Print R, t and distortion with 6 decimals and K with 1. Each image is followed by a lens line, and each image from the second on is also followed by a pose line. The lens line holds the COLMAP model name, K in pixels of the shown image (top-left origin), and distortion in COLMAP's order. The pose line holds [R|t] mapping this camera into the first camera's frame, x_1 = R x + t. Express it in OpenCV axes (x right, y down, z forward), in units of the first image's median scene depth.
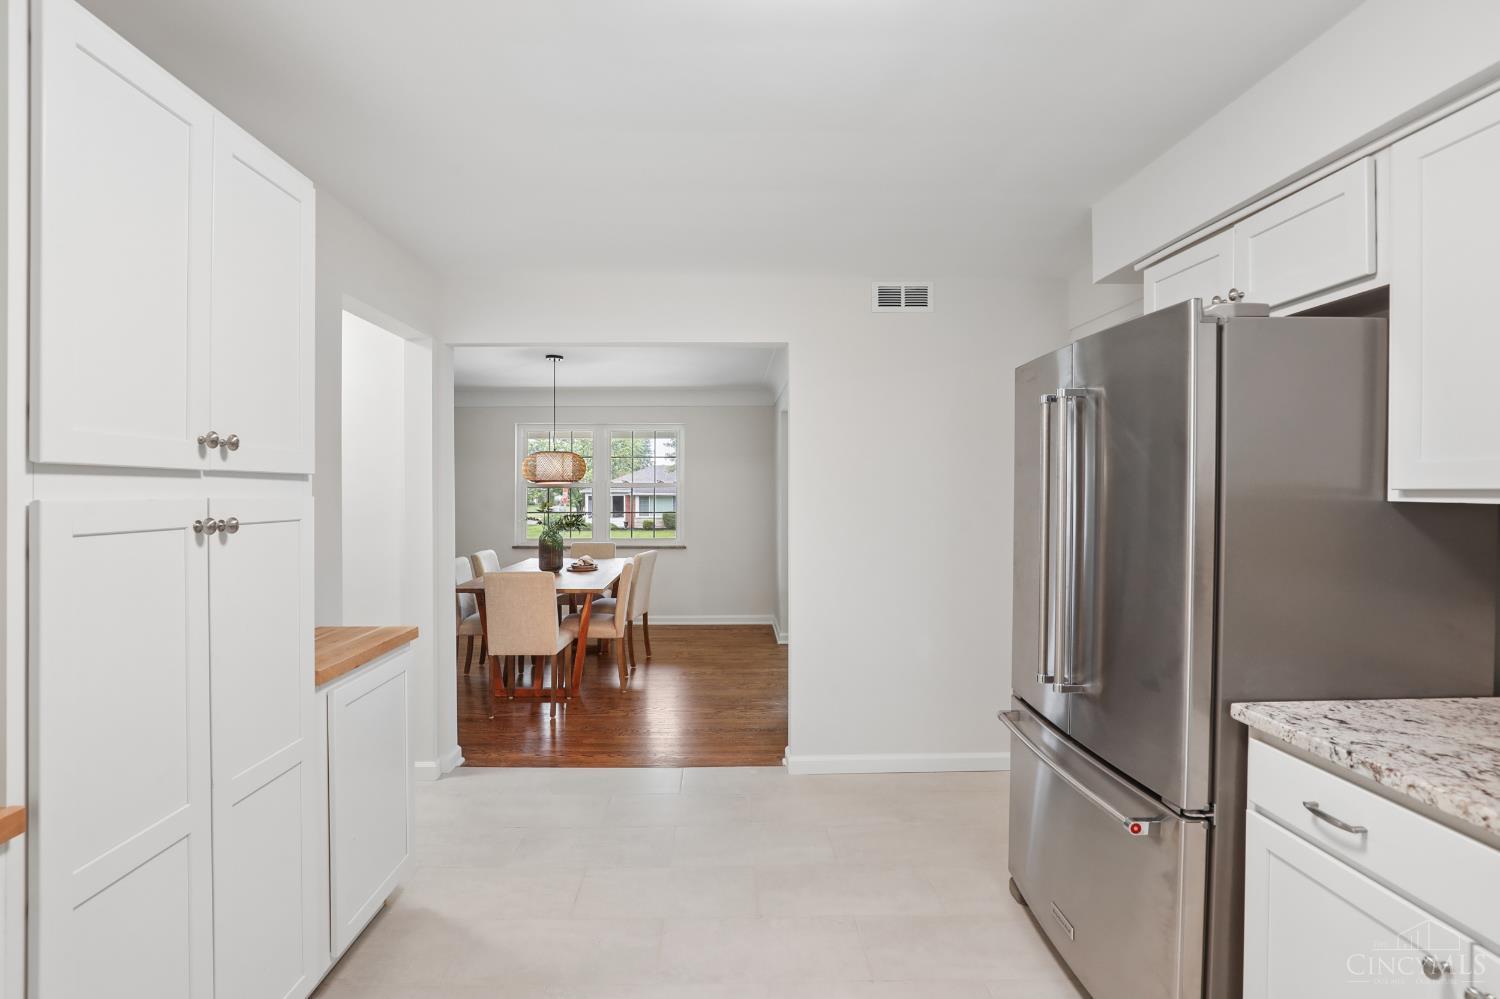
lens RADIAL K [[695.2, 0, 722.7], [0, 695.2, 501.0], [0, 0, 1]] dist [-0.034408, 0.006131]
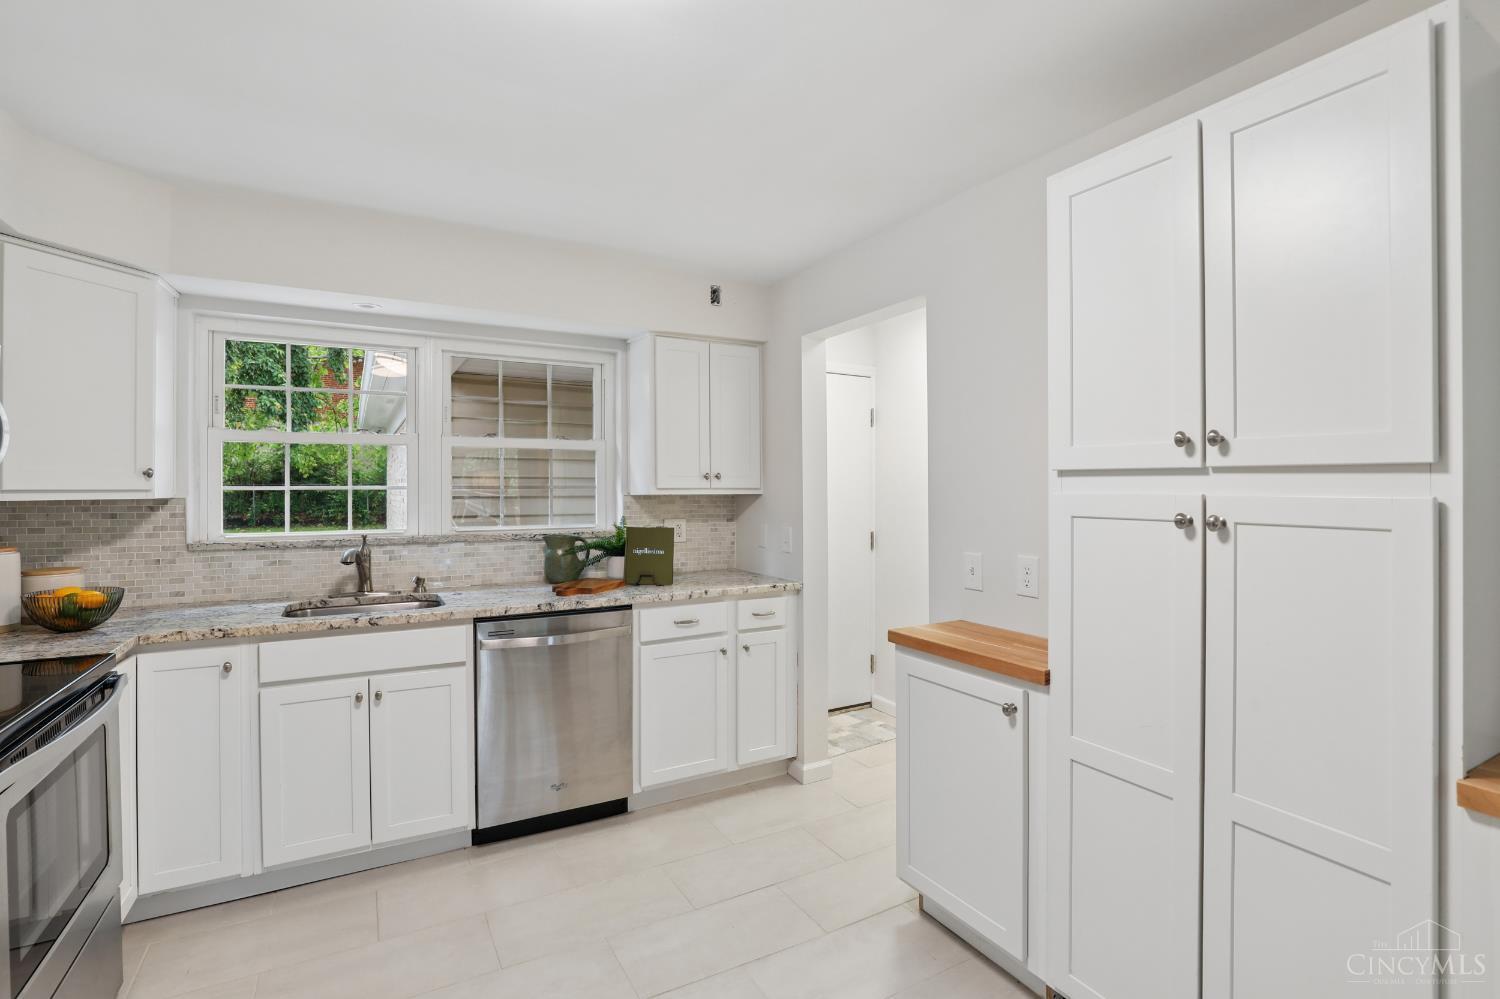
lens RADIAL K [[695.2, 0, 762.4], [0, 695.2, 485.2], [0, 0, 1]] dist [-0.034408, 0.006131]
pose [[-0.867095, 0.001604, -0.498140, 0.326221], [-0.005246, 0.999910, 0.012351, -0.026807], [0.498114, 0.013323, -0.867009, 1.530329]]
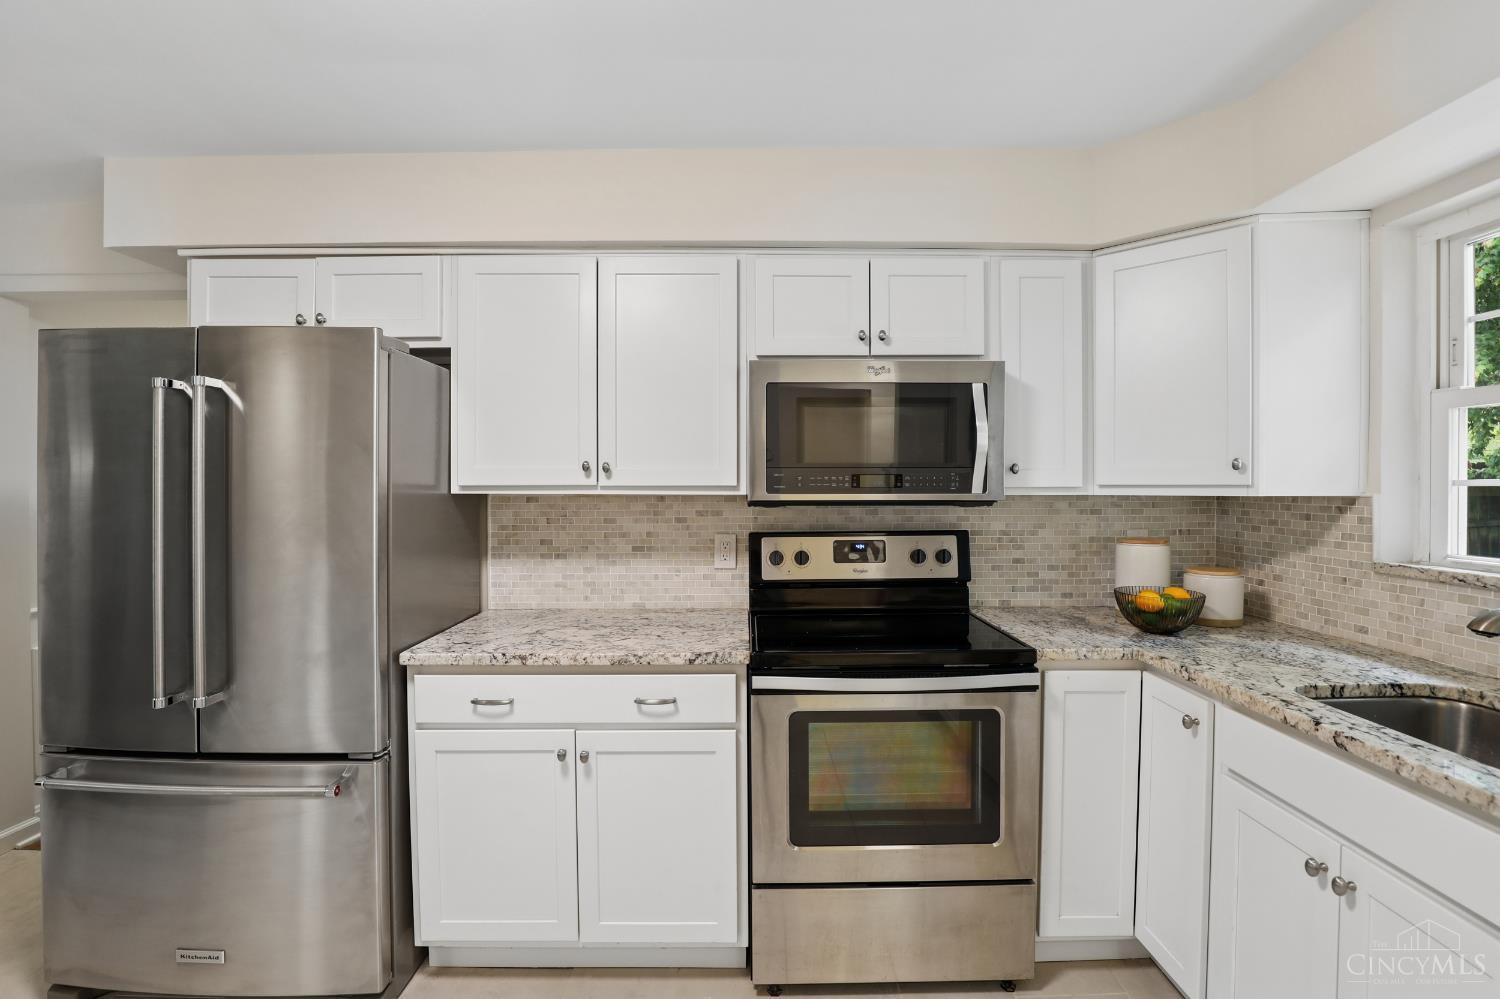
lens RADIAL K [[695.2, 0, 755.0], [0, 695.2, 491.6], [0, 0, 1]] dist [-0.034408, 0.006131]
pose [[-0.000562, -0.004802, 0.999988, -0.536998], [0.018359, 0.999820, 0.004812, 0.001132], [-0.999831, 0.018362, -0.000474, 0.337324]]
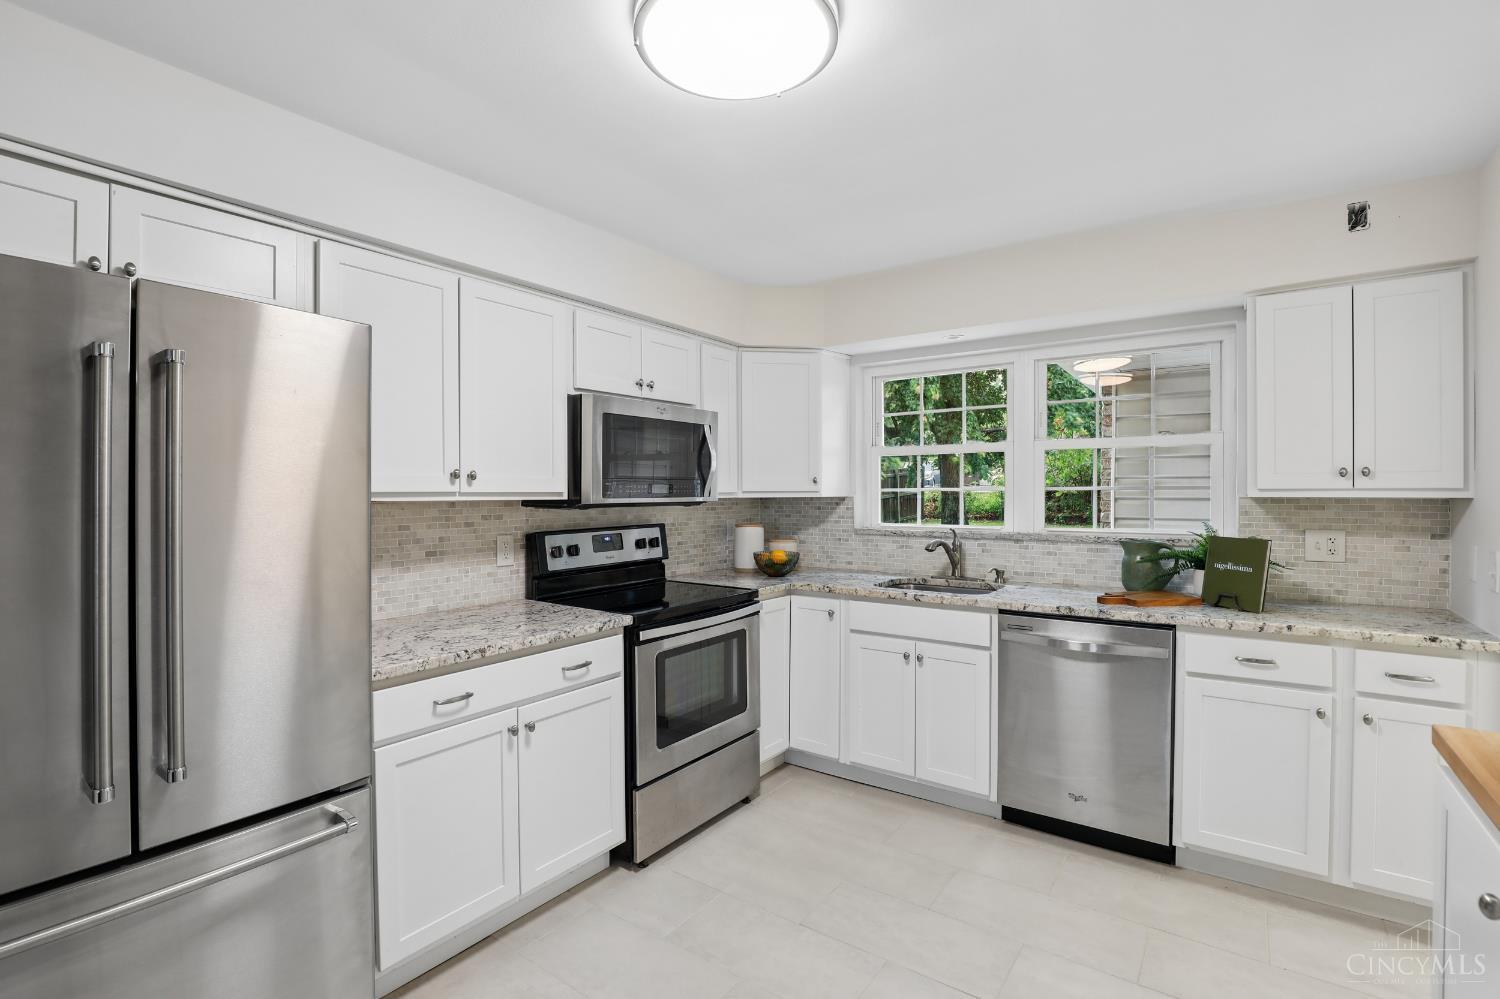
lens RADIAL K [[695.2, 0, 759.5], [0, 695.2, 493.6], [0, 0, 1]] dist [-0.034408, 0.006131]
pose [[-0.814053, 0.003301, 0.580781, -0.516915], [0.015245, 0.999761, 0.015686, -0.022281], [-0.580590, 0.021624, -0.813909, 1.580519]]
